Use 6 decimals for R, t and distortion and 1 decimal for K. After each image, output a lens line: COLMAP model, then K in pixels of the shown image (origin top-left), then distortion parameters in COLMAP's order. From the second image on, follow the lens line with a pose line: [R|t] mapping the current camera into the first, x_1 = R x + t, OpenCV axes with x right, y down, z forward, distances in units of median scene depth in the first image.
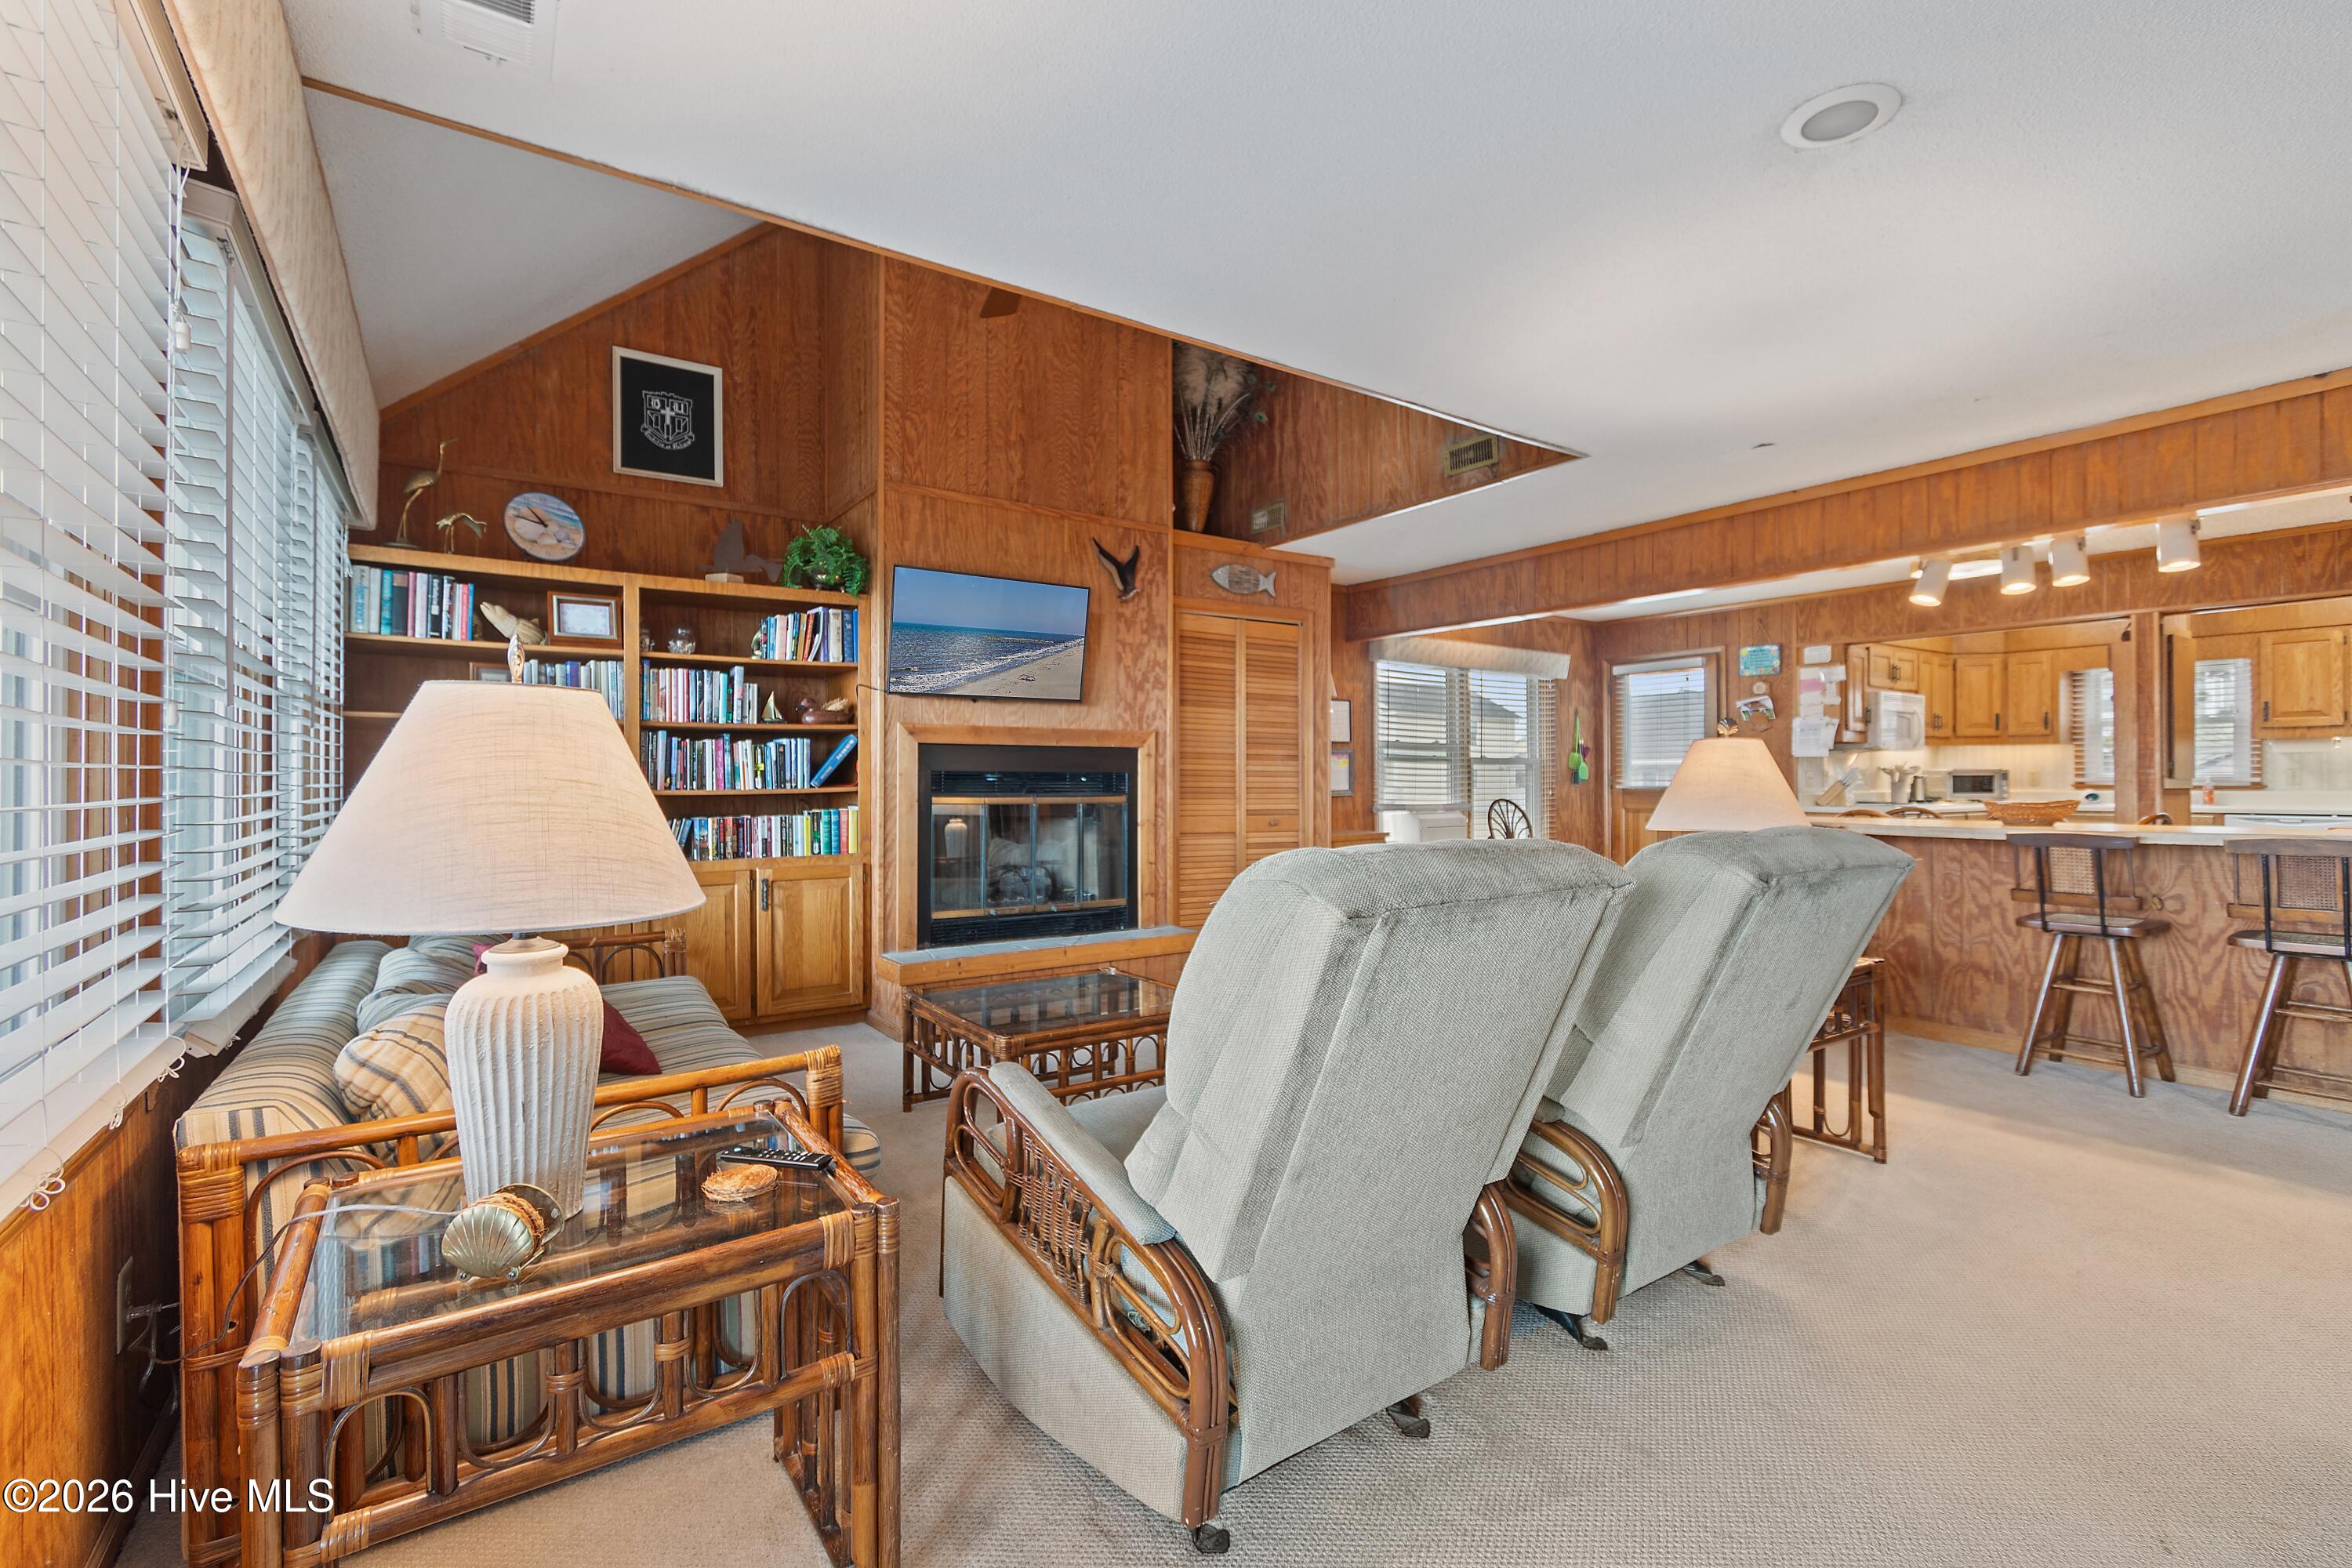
lens RADIAL K [[1045.8, 0, 1172.0], [0, 1045.8, 770.5], [0, 0, 1]] dist [0.005521, -0.001640]
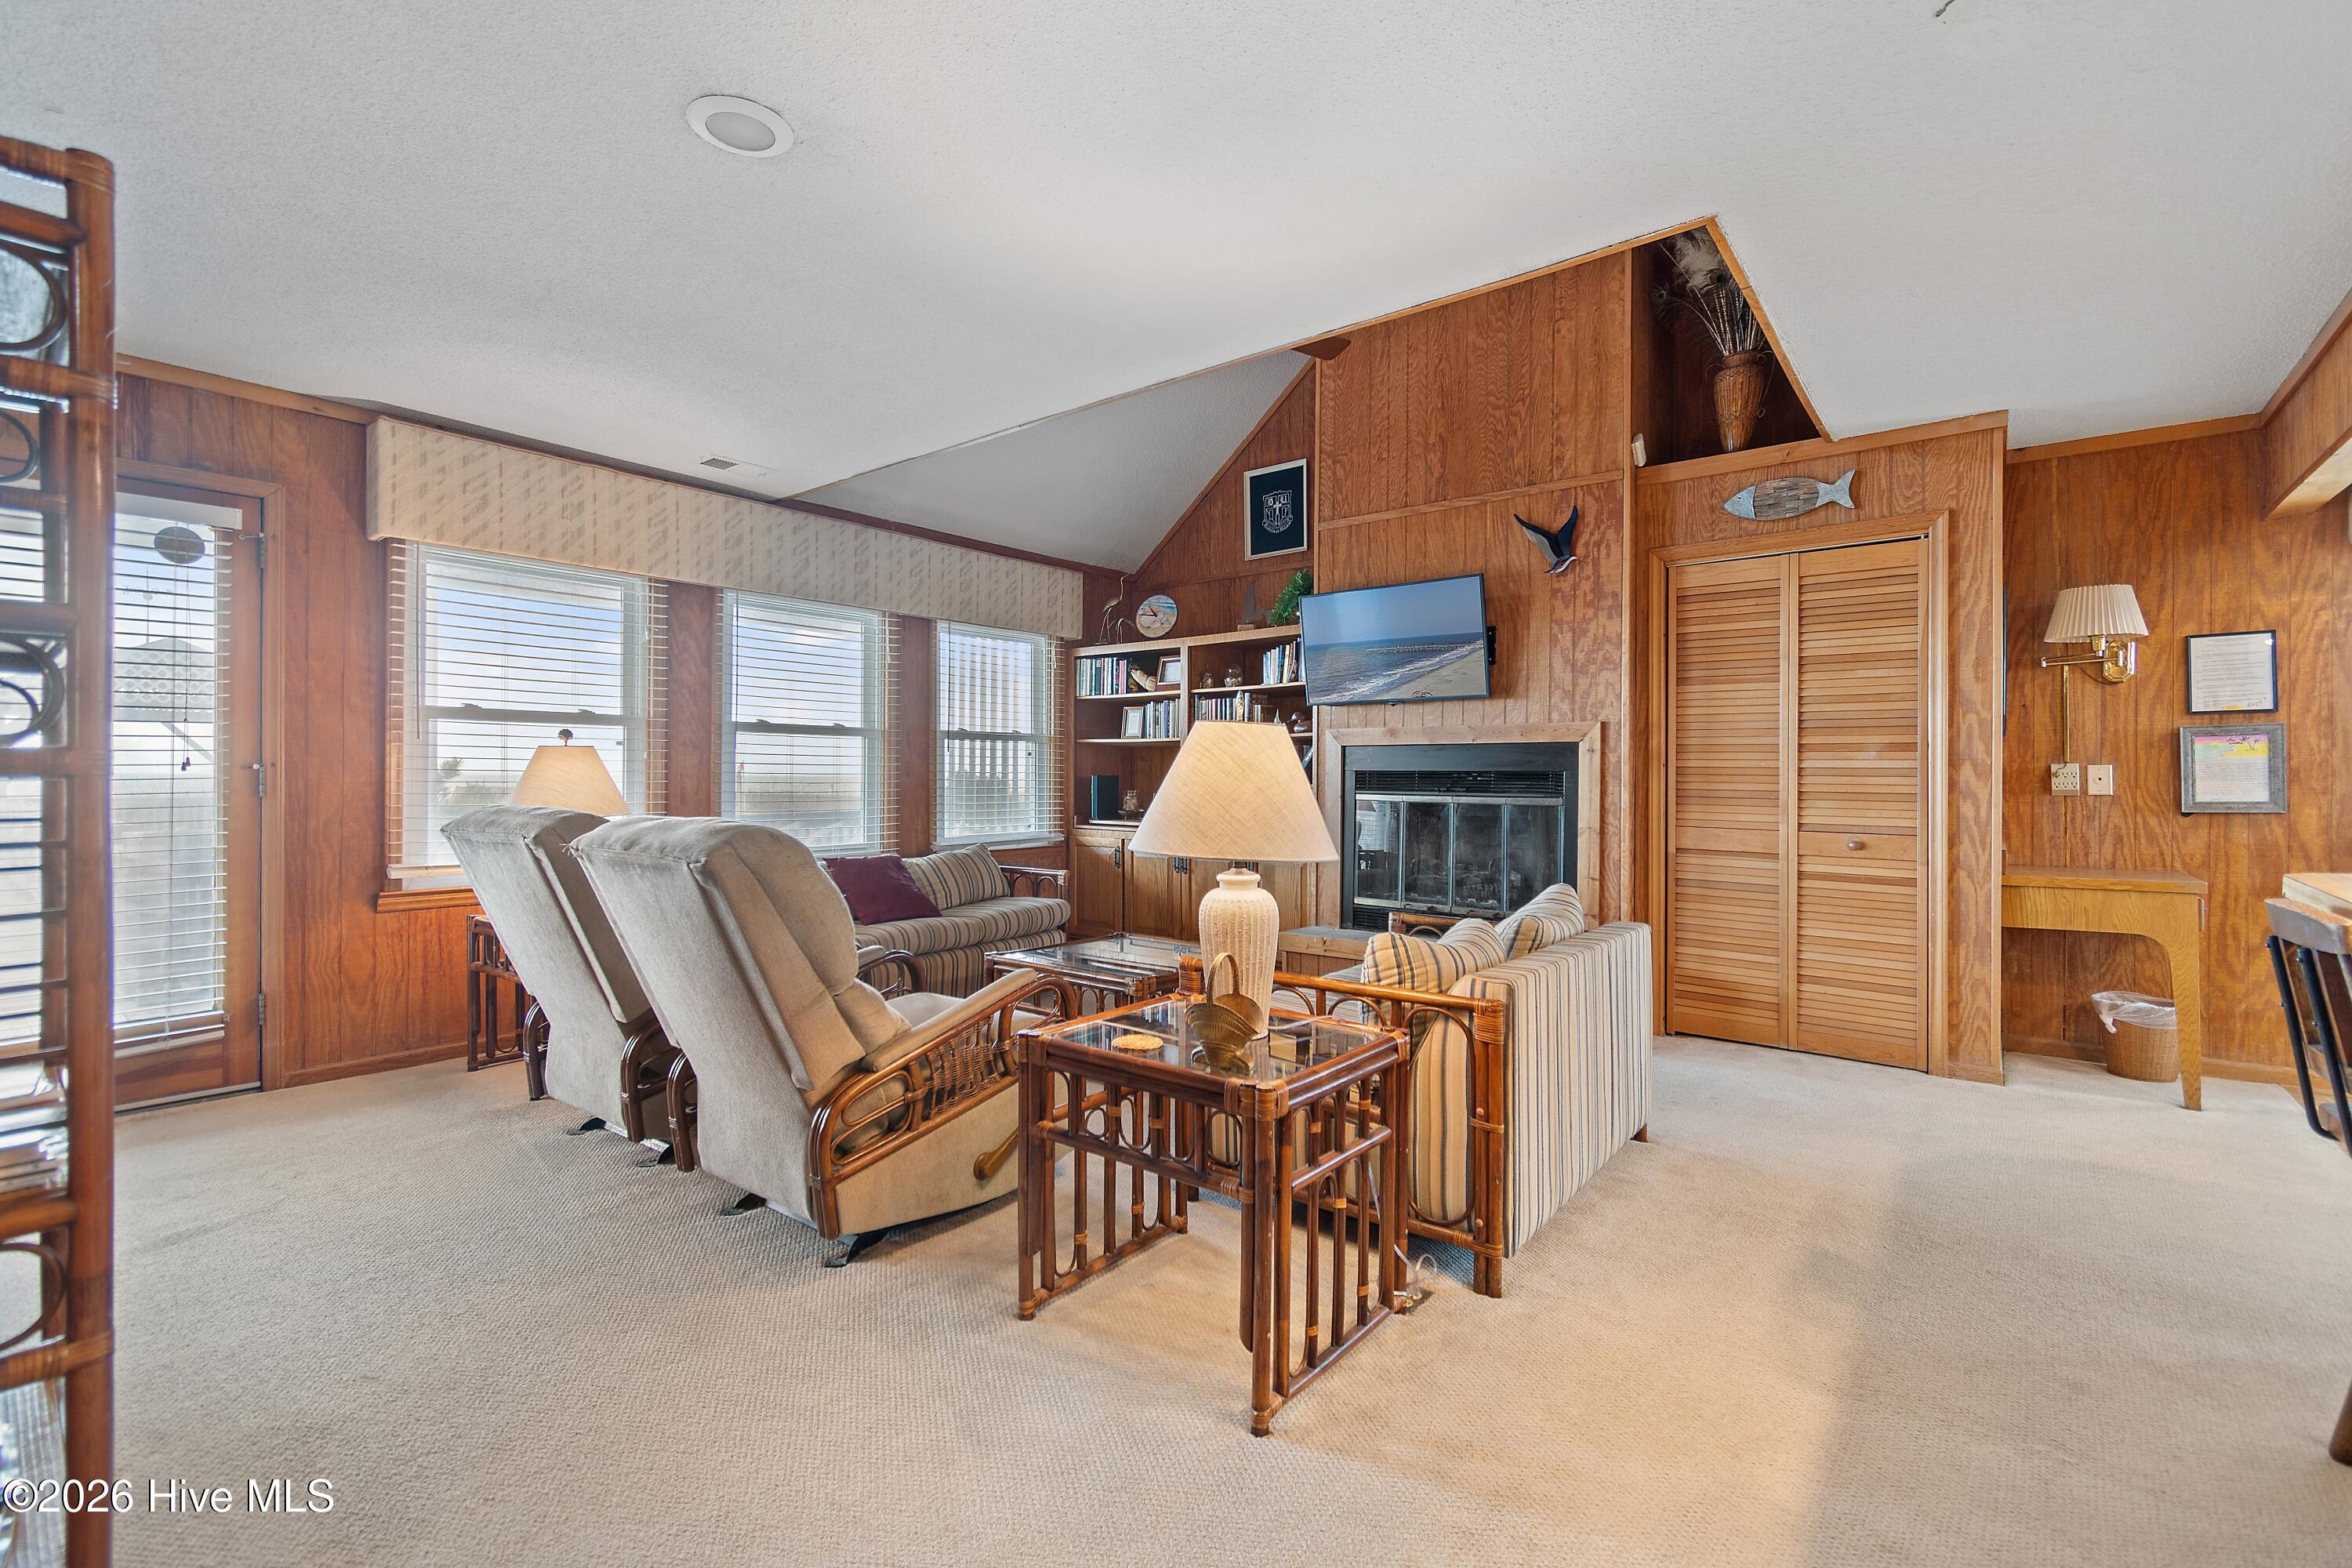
lens RADIAL K [[1045.8, 0, 1191.8], [0, 1045.8, 762.5], [0, 0, 1]] dist [0.005521, -0.001640]
pose [[0.296009, -0.011923, -0.955111, 0.686343], [0.005164, 0.999927, -0.010882, 0.002189], [0.955171, -0.001710, 0.296049, 0.445452]]
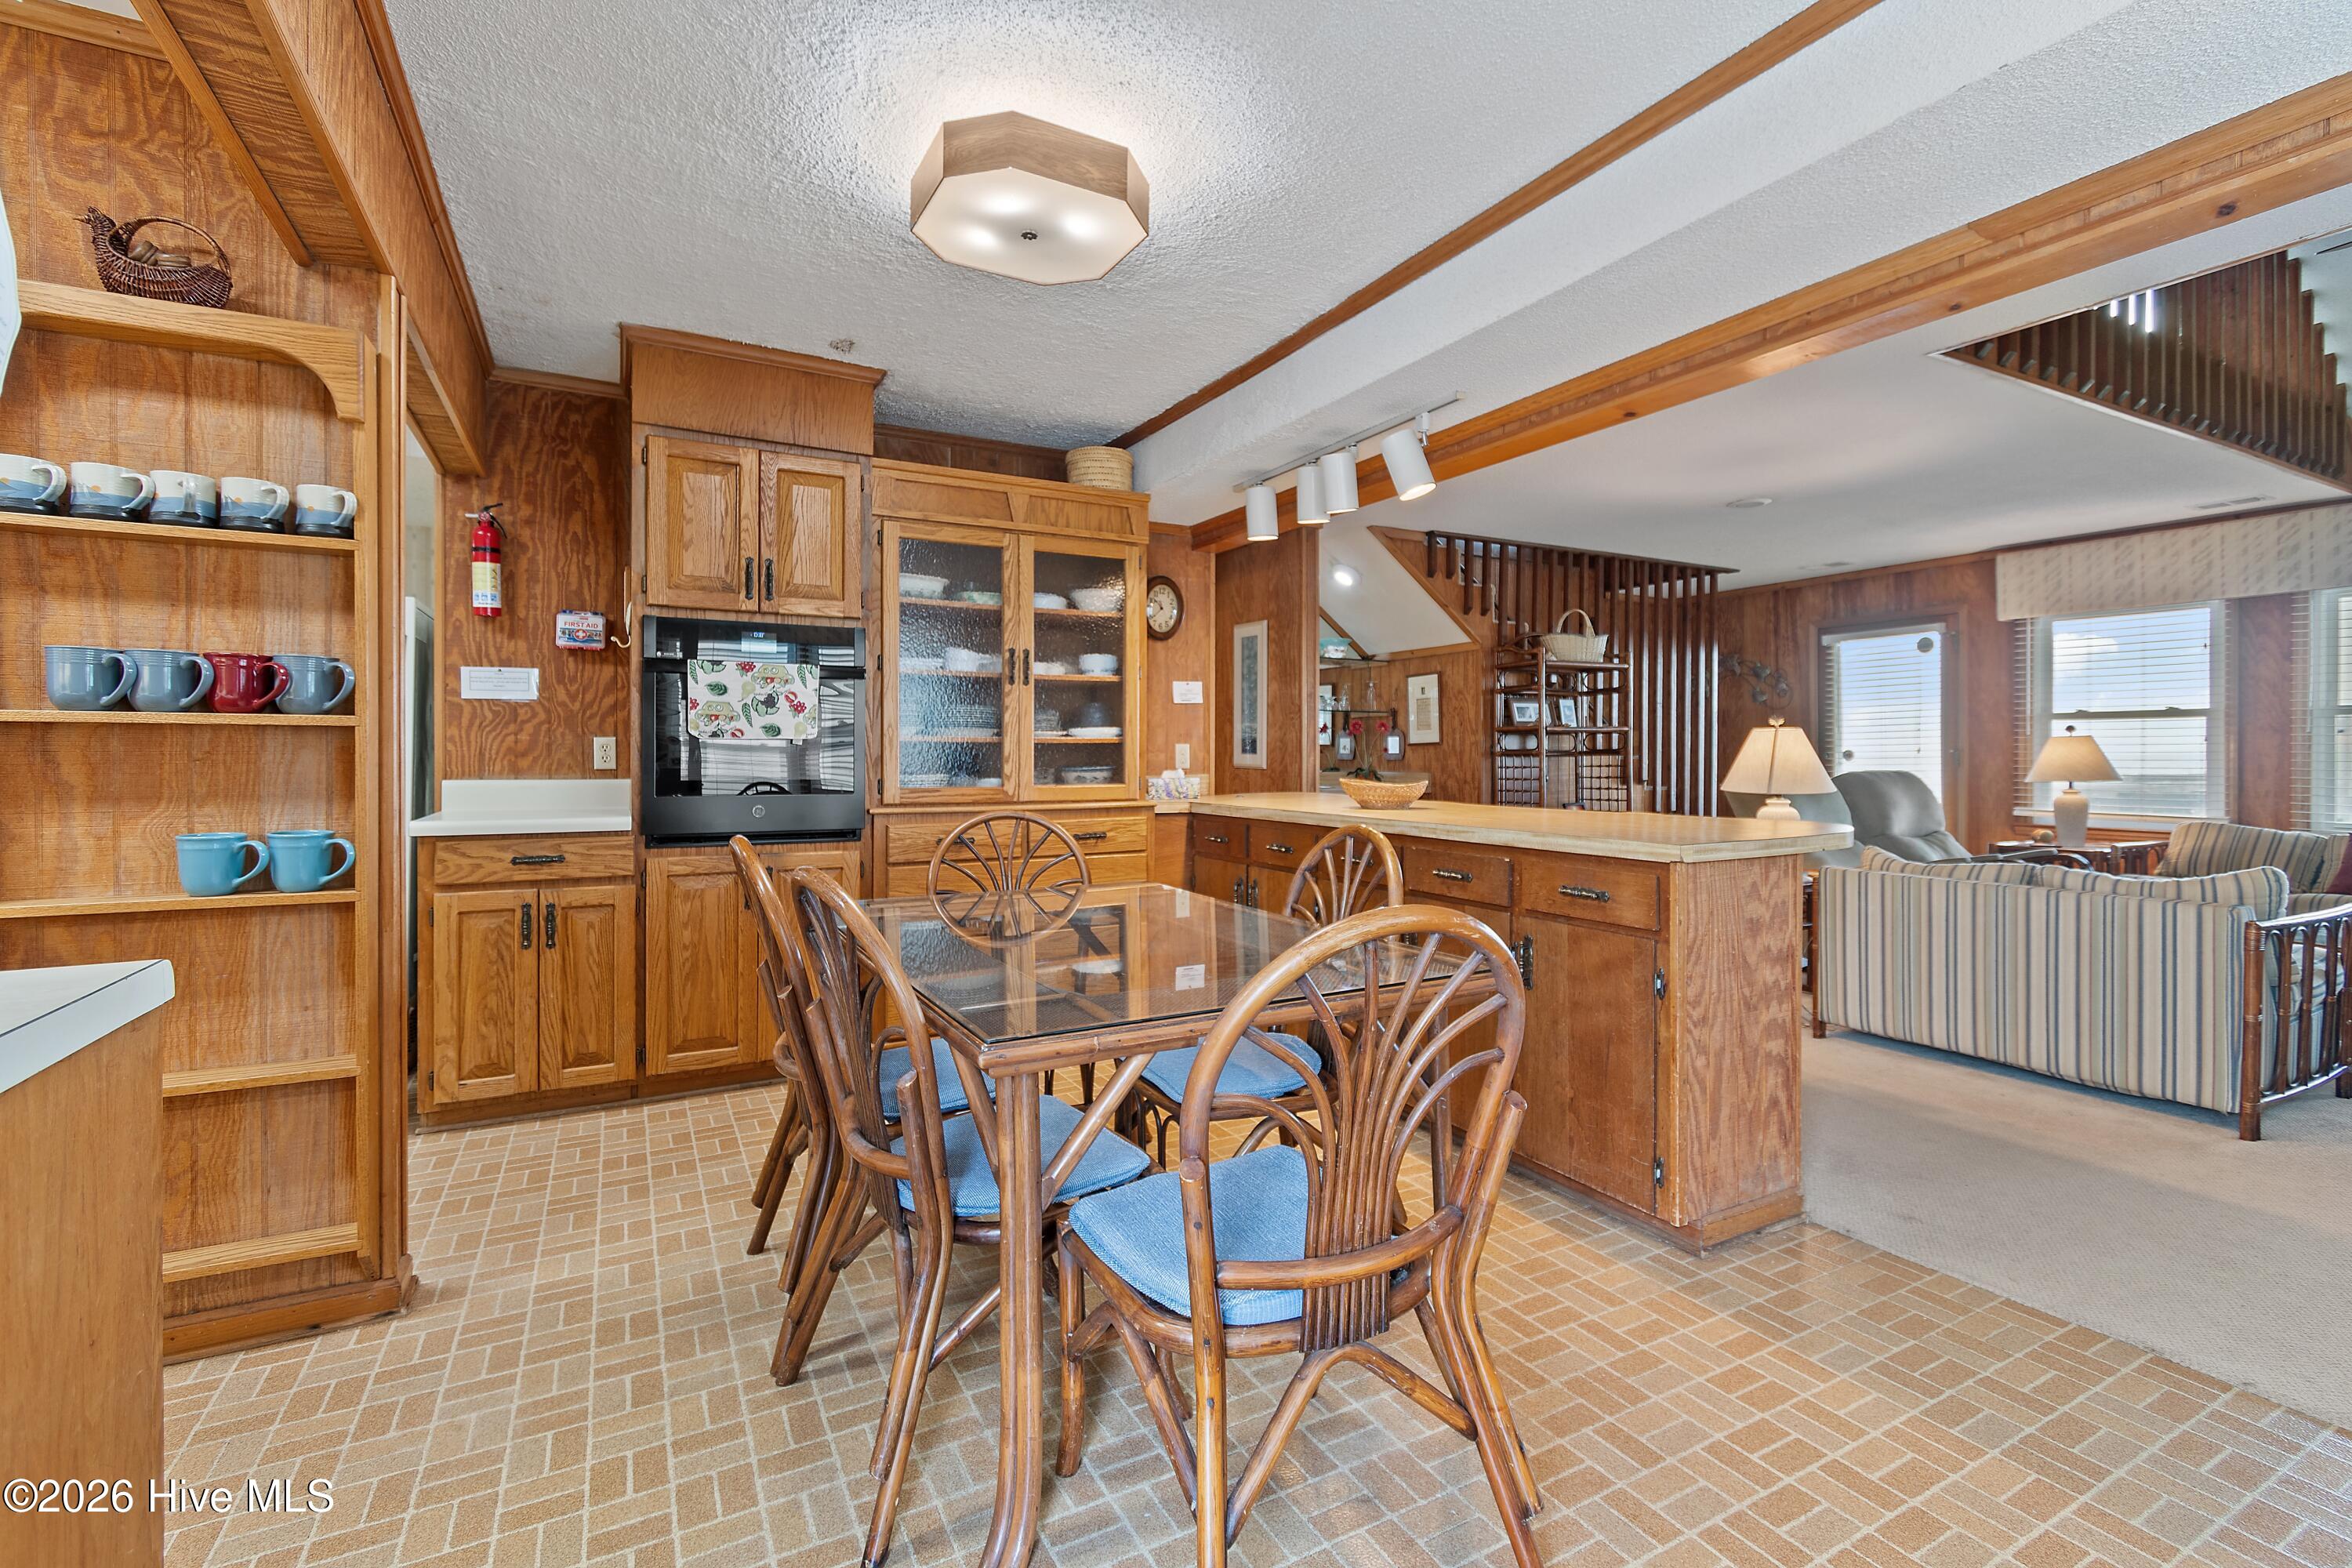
lens RADIAL K [[1045.8, 0, 1164.8], [0, 1045.8, 756.1], [0, 0, 1]] dist [0.005521, -0.001640]
pose [[-0.993829, -0.000333, 0.110920, 0.706204], [-0.001016, 0.999981, -0.006105, 0.010539], [-0.110916, -0.006180, -0.993811, 1.480839]]
